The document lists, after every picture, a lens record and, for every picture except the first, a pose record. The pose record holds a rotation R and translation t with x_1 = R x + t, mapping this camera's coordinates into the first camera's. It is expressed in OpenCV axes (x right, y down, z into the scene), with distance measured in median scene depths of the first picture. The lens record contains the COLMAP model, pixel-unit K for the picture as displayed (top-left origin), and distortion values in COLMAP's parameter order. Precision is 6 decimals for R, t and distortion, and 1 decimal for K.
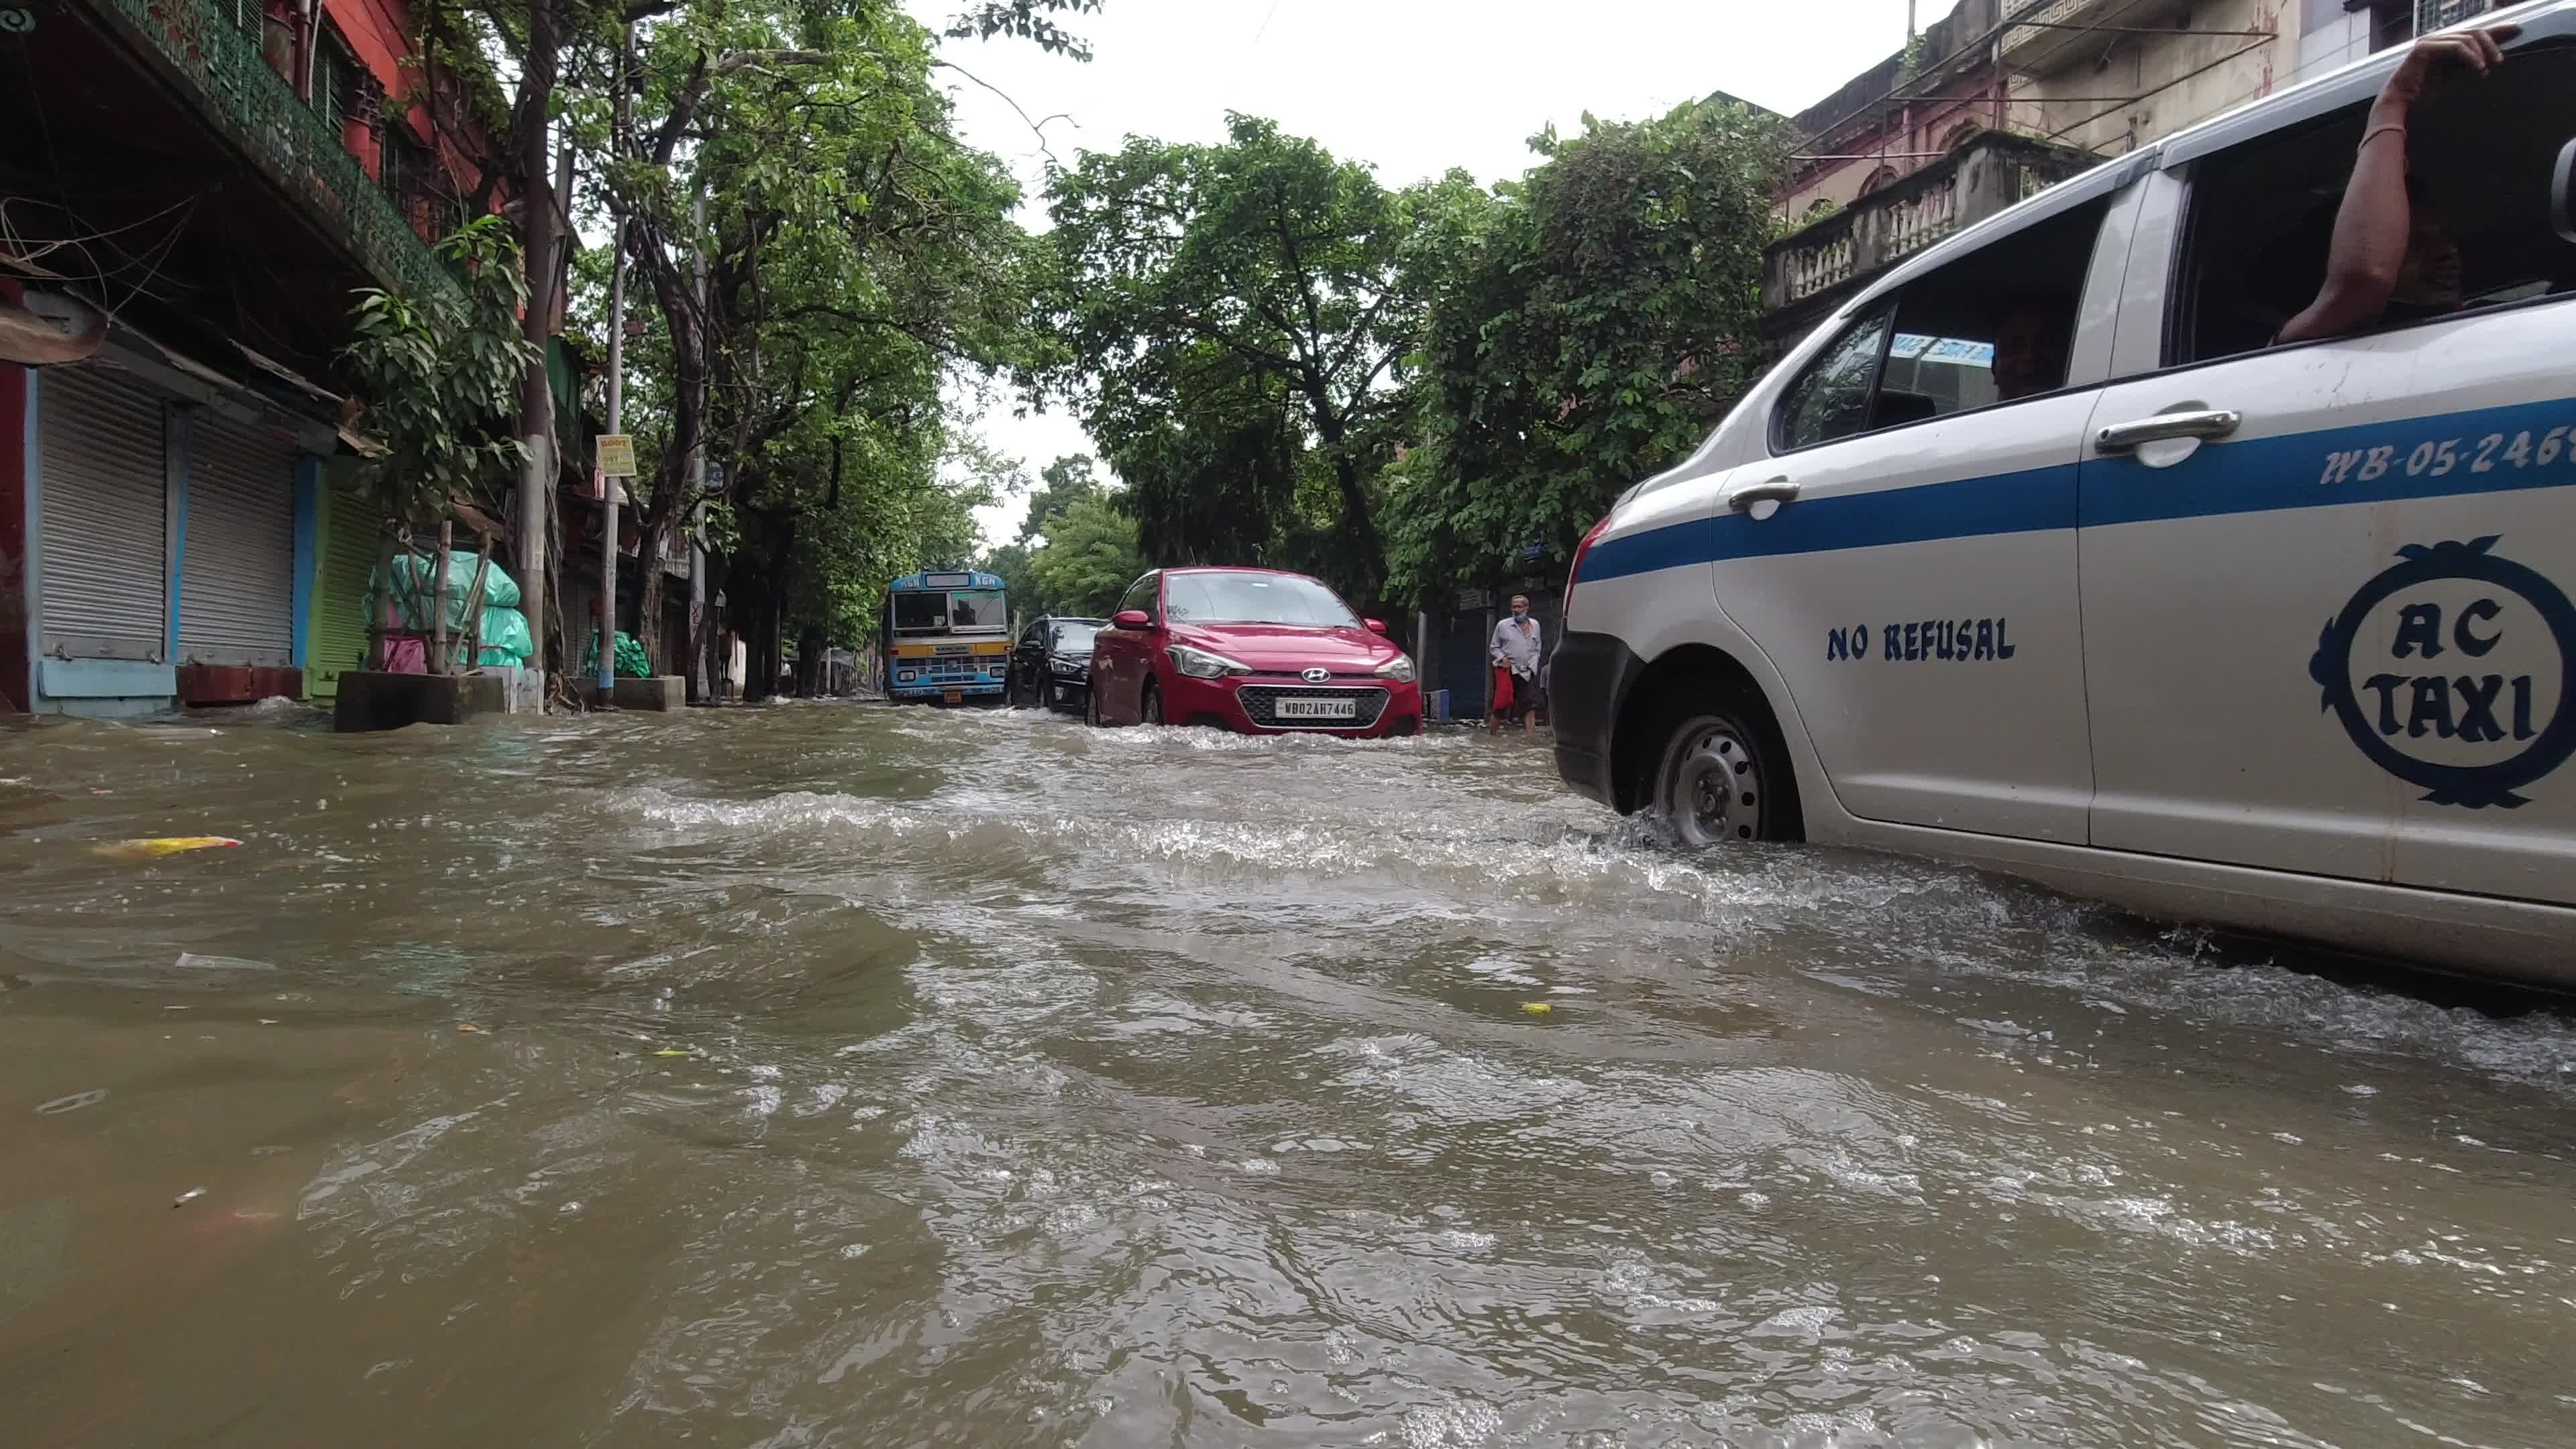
lens RADIAL K [[1386.4, 0, 1288.0], [0, 1386.4, 724.5], [0, 0, 1]] dist [-0.038535, 0.036081]
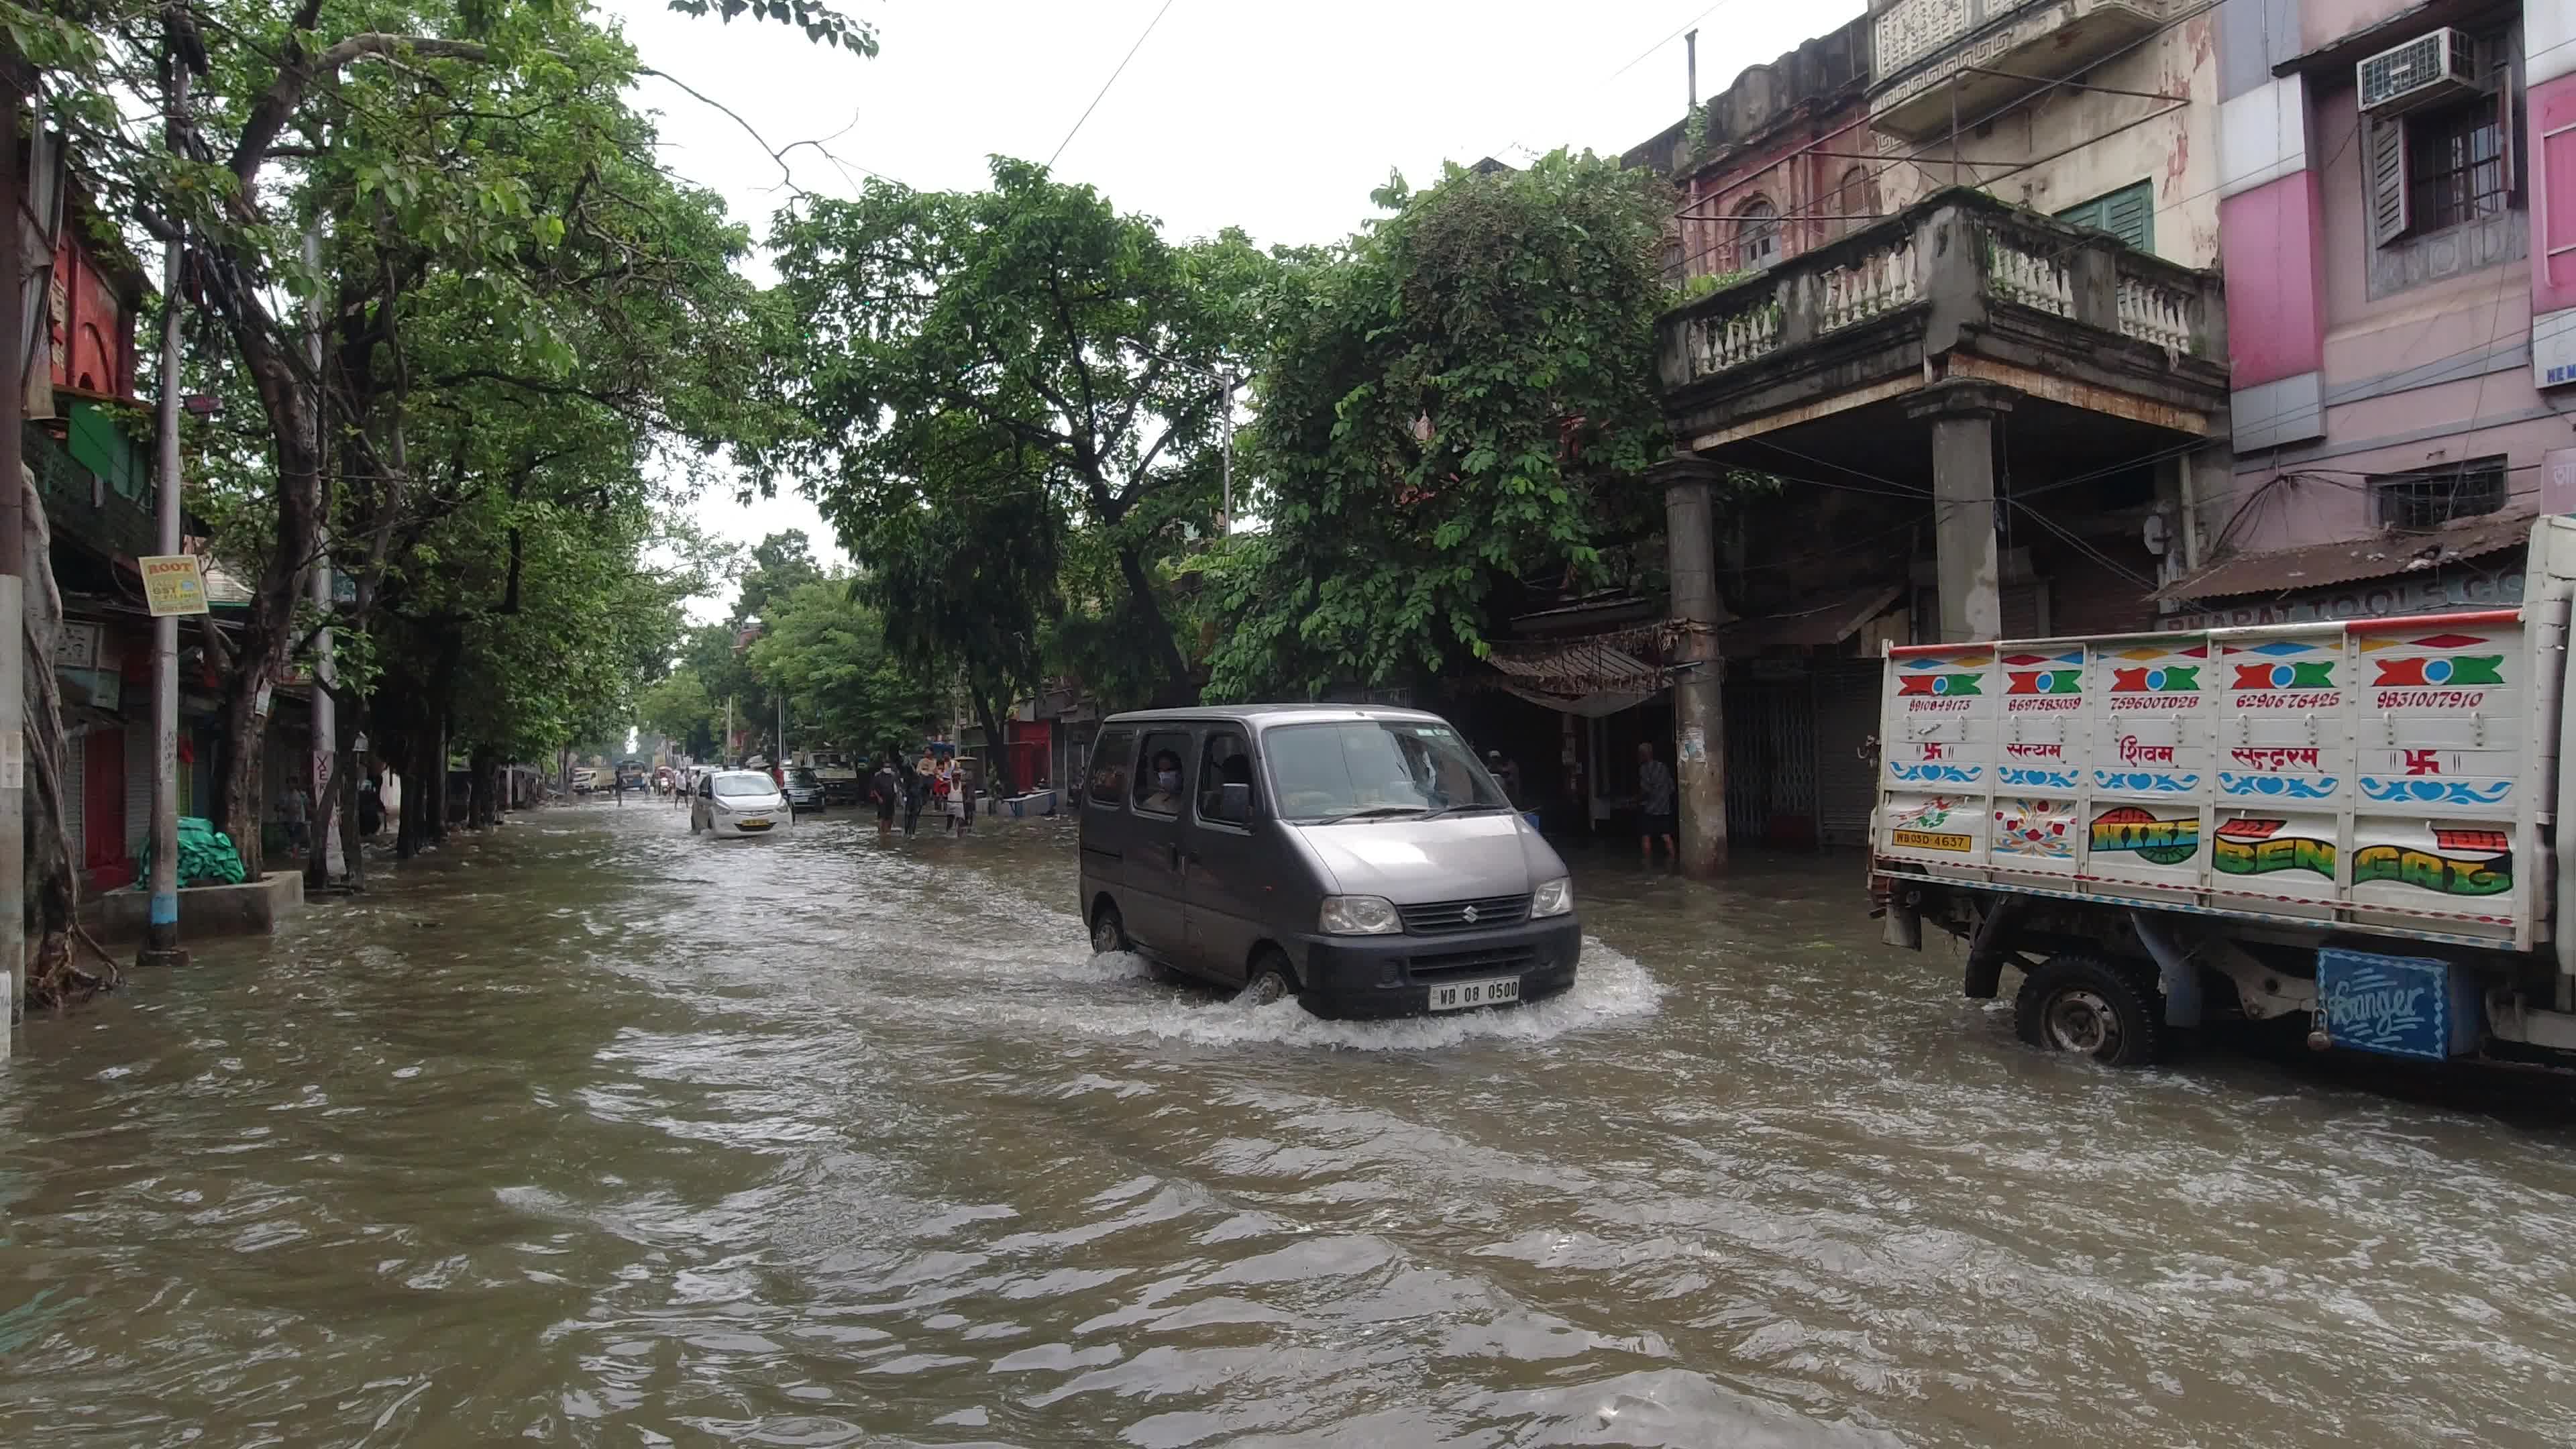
lens RADIAL K [[1367.0, 0, 1288.0], [0, 1367.0, 724.5], [0, 0, 1]] dist [-0.040445, 0.042563]
pose [[0.978745, -0.043604, 0.200390, -0.045660], [0.051542, 0.998073, -0.034563, -0.042788], [-0.198496, 0.044156, 0.979106, 0.130510]]
